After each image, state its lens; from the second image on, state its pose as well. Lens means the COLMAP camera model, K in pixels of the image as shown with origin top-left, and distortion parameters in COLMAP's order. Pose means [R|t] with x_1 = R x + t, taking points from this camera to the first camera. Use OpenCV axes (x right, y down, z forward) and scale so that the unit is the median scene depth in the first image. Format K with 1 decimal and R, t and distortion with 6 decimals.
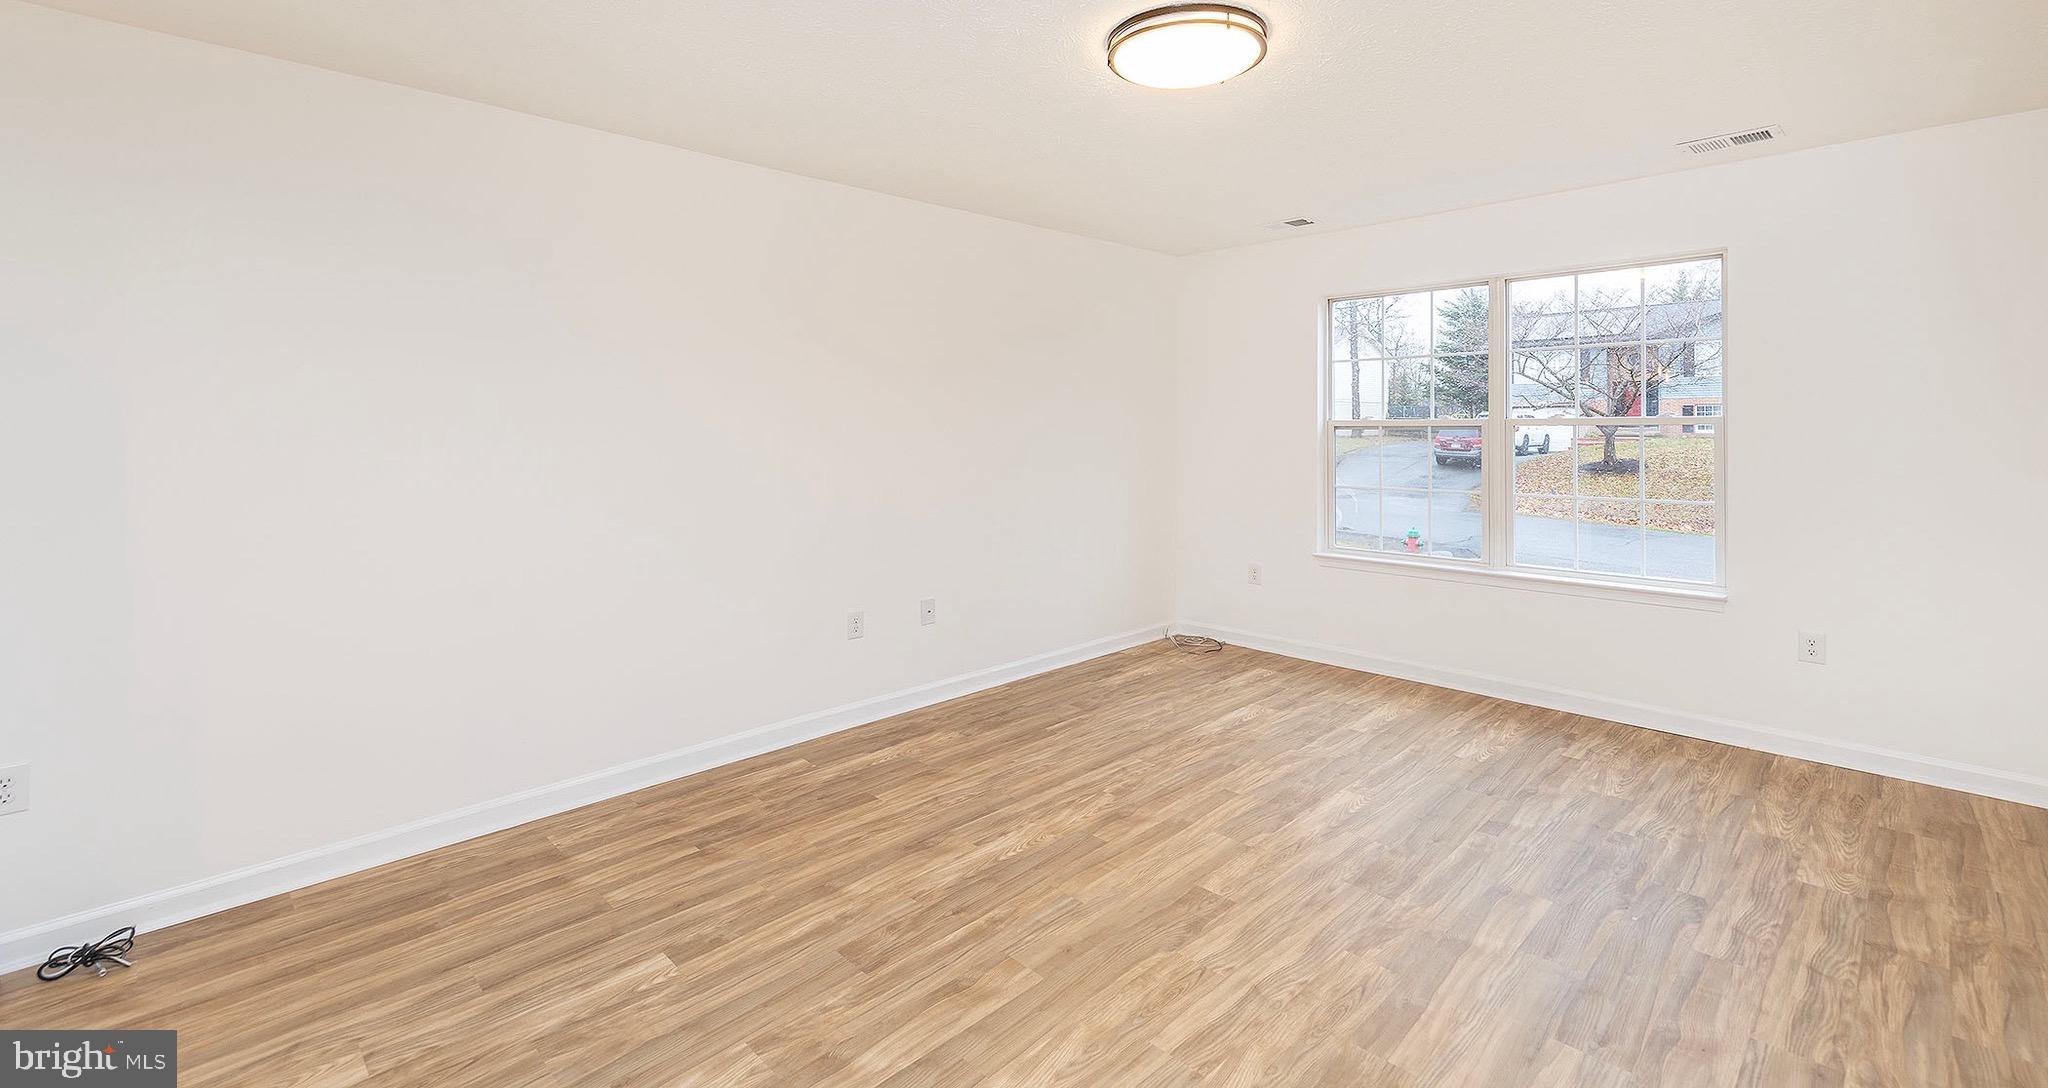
lens RADIAL K [[872.9, 0, 1024.0], [0, 872.9, 544.0], [0, 0, 1]] dist [0.002549, -0.000109]
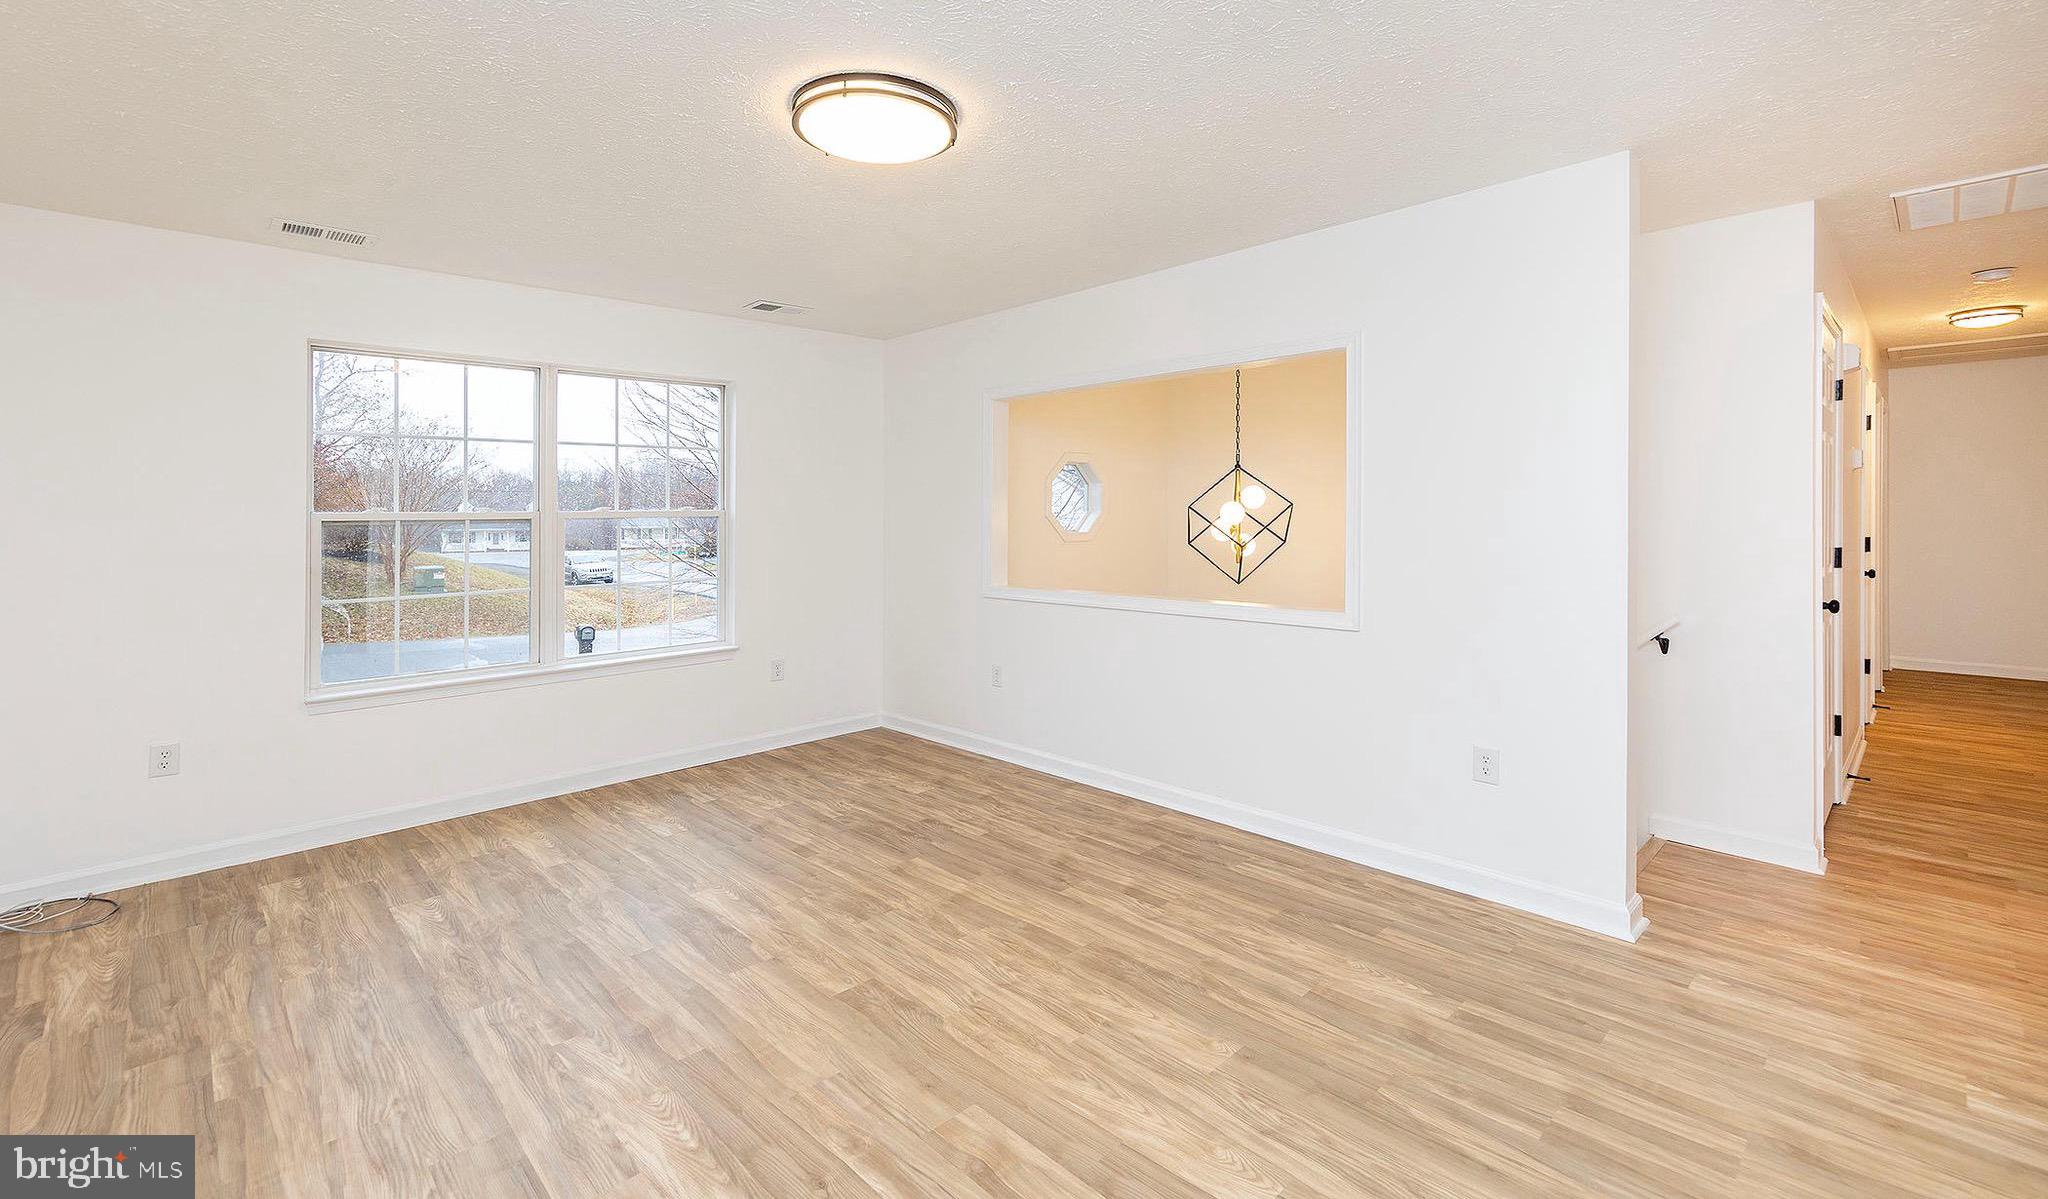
lens RADIAL K [[887.5, 0, 1024.0], [0, 887.5, 599.5], [0, 0, 1]] dist [0.019017, -0.000403]
pose [[0.009804, -0.093896, 0.995534, -0.729934], [0.150208, 0.984423, 0.091369, -0.094673], [-0.988606, 0.148642, 0.023755, 0.702365]]
